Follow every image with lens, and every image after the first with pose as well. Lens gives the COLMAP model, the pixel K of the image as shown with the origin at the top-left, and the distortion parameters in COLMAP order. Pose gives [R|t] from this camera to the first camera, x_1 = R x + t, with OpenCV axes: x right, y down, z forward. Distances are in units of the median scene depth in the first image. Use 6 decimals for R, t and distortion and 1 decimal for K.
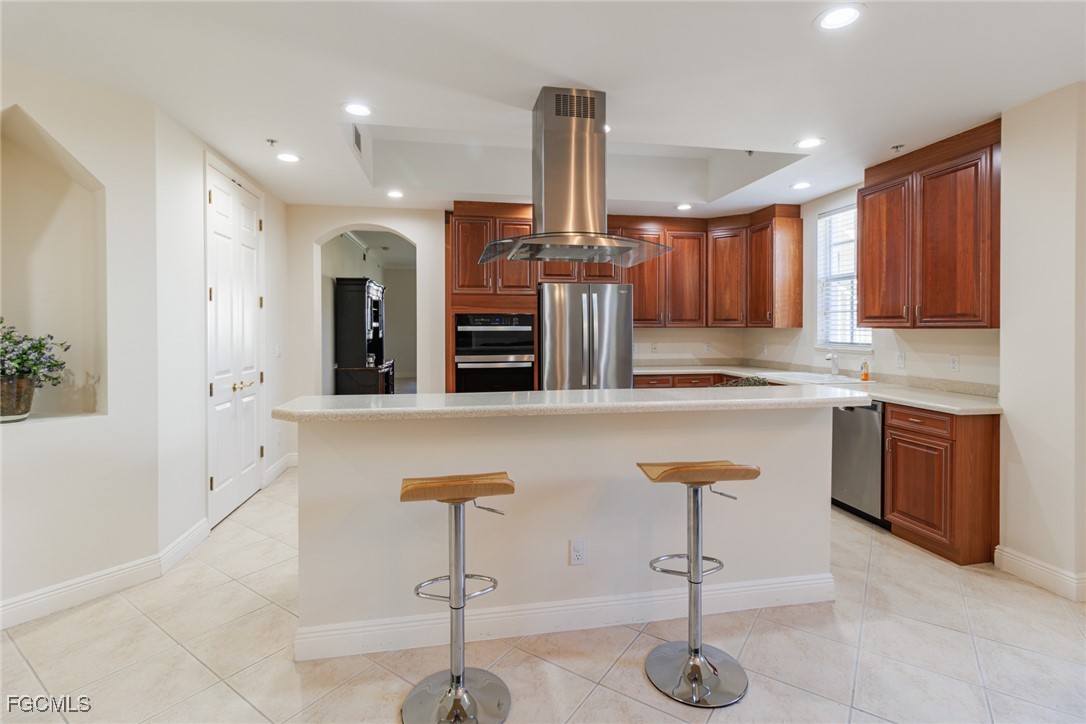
lens RADIAL K [[508.6, 0, 548.0], [0, 508.6, 332.2], [0, 0, 1]] dist [-0.002080, -0.000405]
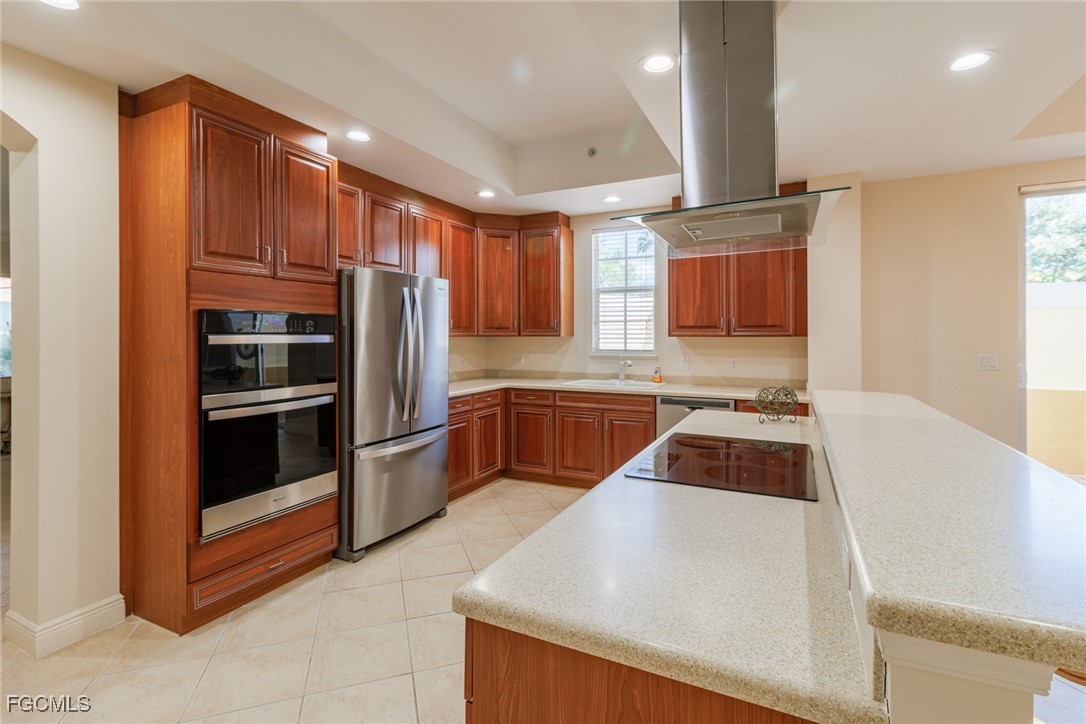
lens RADIAL K [[508.6, 0, 548.0], [0, 508.6, 332.2], [0, 0, 1]] dist [-0.002080, -0.000405]
pose [[0.595064, 0.004562, 0.803666, -0.374235], [0.009548, 0.999873, -0.012745, -0.004959], [-0.803622, 0.015257, 0.594945, 0.448329]]
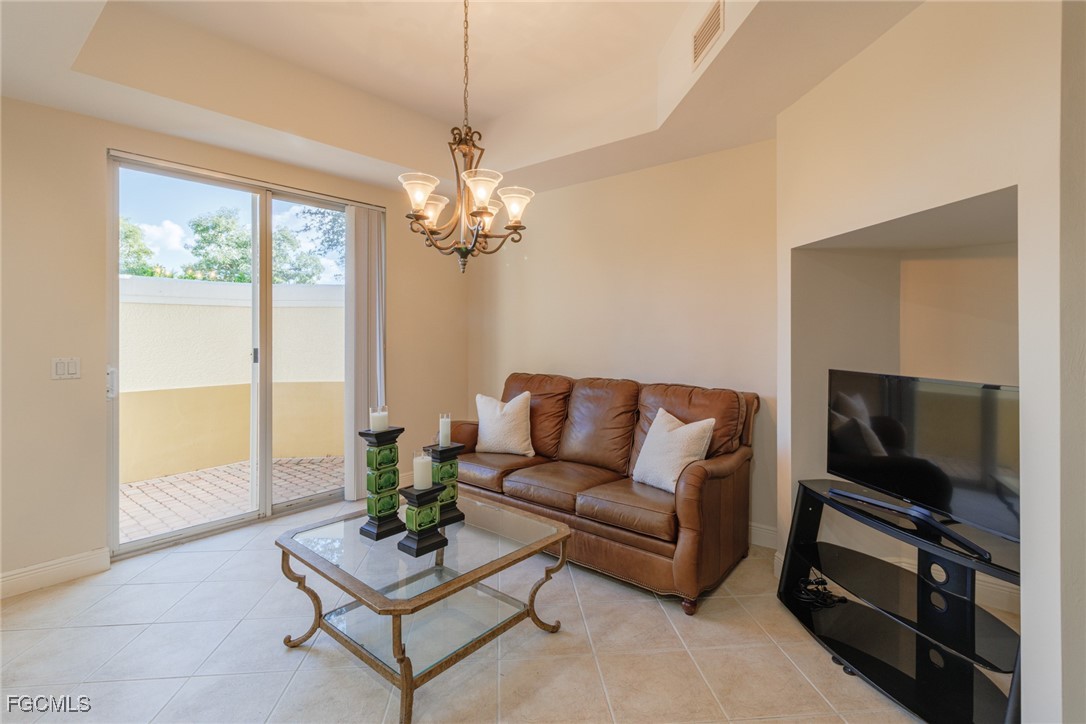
lens RADIAL K [[515.4, 0, 539.8], [0, 515.4, 333.9], [0, 0, 1]] dist [-0.000593, 0.000270]
pose [[-0.636488, -0.002608, 0.771282, -0.150093], [0.007137, 0.999932, 0.009271, -0.003733], [-0.771254, 0.011406, -0.636426, 0.323619]]
